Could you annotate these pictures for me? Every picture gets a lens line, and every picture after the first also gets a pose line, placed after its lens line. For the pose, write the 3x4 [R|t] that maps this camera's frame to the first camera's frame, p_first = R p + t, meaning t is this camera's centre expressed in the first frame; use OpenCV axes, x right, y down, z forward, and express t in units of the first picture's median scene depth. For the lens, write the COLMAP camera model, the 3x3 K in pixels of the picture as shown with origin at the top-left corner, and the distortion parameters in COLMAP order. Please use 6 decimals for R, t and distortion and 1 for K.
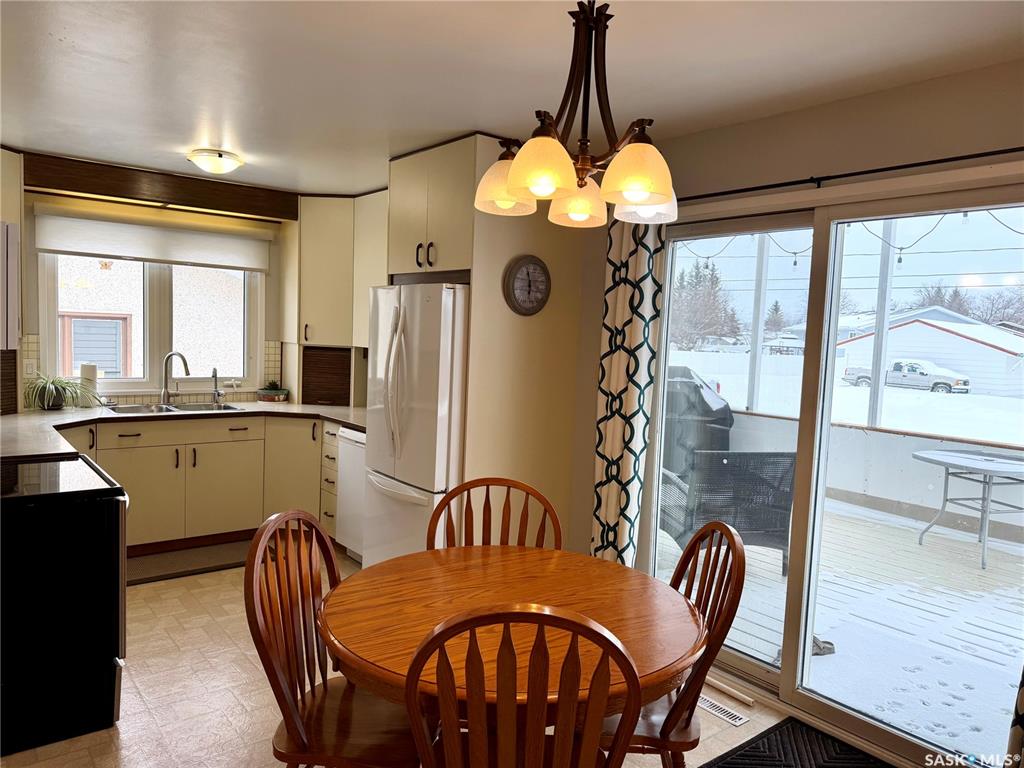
lens RADIAL K [[719.1, 0, 513.3], [0, 719.1, 383.5], [0, 0, 1]] dist [0.023727, -0.031923]
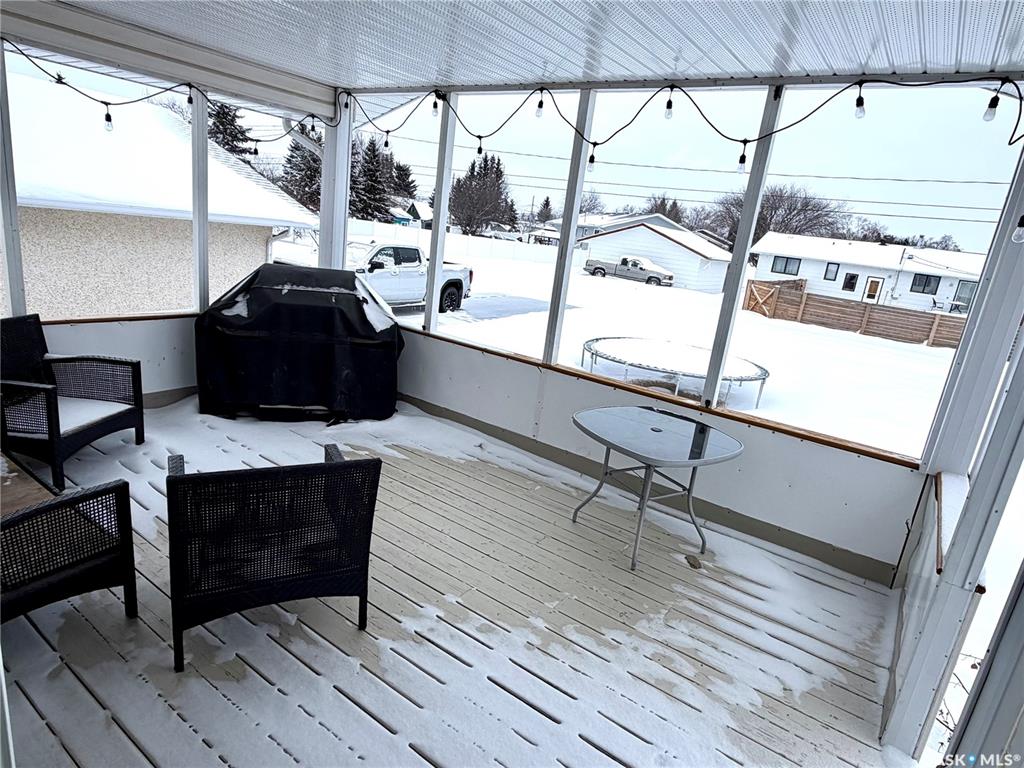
lens RADIAL K [[601.7, 0, 515.1], [0, 601.7, 389.8], [0, 0, 1]] dist [0.017348, 0.001158]
pose [[0.950949, -0.001395, 0.309344, 0.207871], [-0.064697, 0.976979, 0.203289, -0.044474], [-0.302506, -0.213331, 0.928967, 0.298397]]
